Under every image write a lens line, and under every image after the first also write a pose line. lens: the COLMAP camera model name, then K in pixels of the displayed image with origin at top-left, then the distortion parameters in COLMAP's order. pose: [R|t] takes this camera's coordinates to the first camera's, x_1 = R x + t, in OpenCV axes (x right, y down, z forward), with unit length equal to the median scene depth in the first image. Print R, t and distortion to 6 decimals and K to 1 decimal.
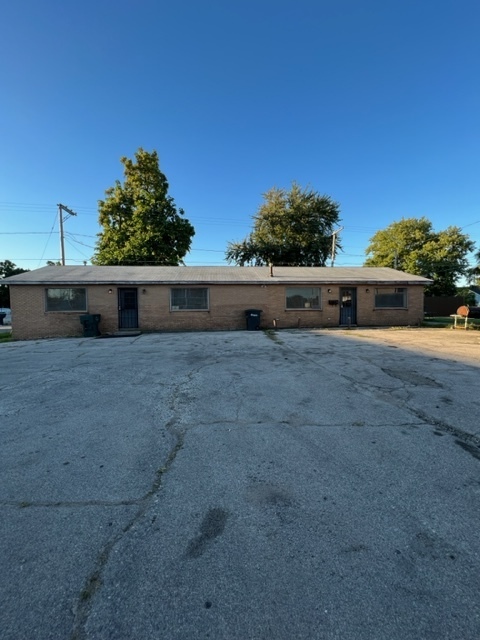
lens RADIAL K [[267.7, 0, 240.3], [0, 267.7, 320.5], [0, 0, 1]] dist [0.000749, 0.000538]
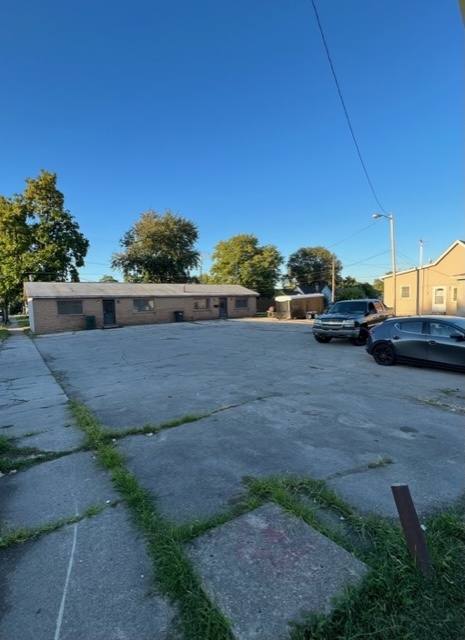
lens RADIAL K [[305.4, 0, 213.5], [0, 305.4, 330.9], [0, 0, 1]] dist [0.006161, 0.000304]
pose [[0.892641, -0.053550, 0.447577, -0.610366], [0.038867, 0.998364, 0.041932, 0.016031], [-0.449090, -0.020034, 0.893262, -0.869145]]
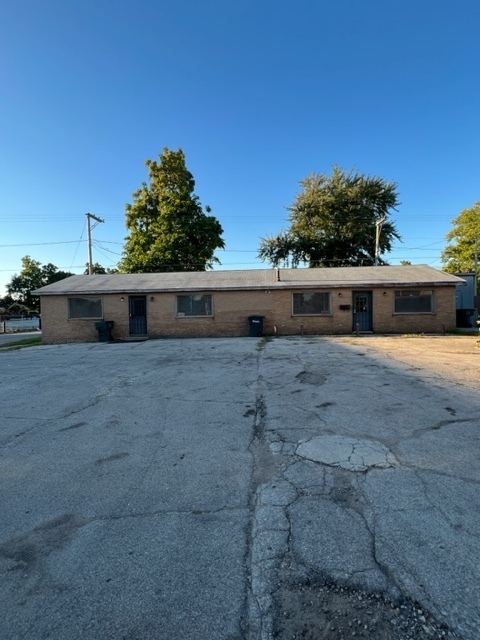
lens RADIAL K [[318.8, 0, 240.2], [0, 318.8, 321.3], [0, 0, 1]] dist [-0.001780, 0.000471]
pose [[0.983477, -0.001736, -0.181024, 0.181280], [0.000175, 0.999963, -0.008638, -0.009182], [0.181032, 0.008464, 0.983441, -0.144877]]
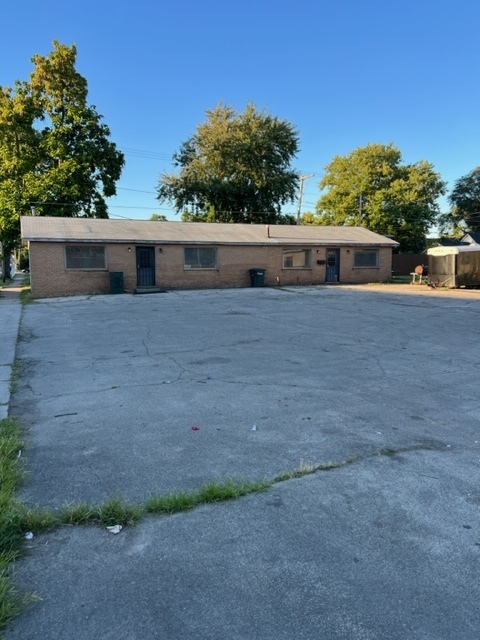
lens RADIAL K [[477.8, 0, 238.0], [0, 477.8, 319.8], [0, 0, 1]] dist [0.054341, -0.034041]
pose [[0.955807, -0.026959, 0.292755, -0.548310], [0.006383, 0.997455, 0.071012, 0.027254], [-0.293924, -0.066005, 0.953547, -0.779575]]
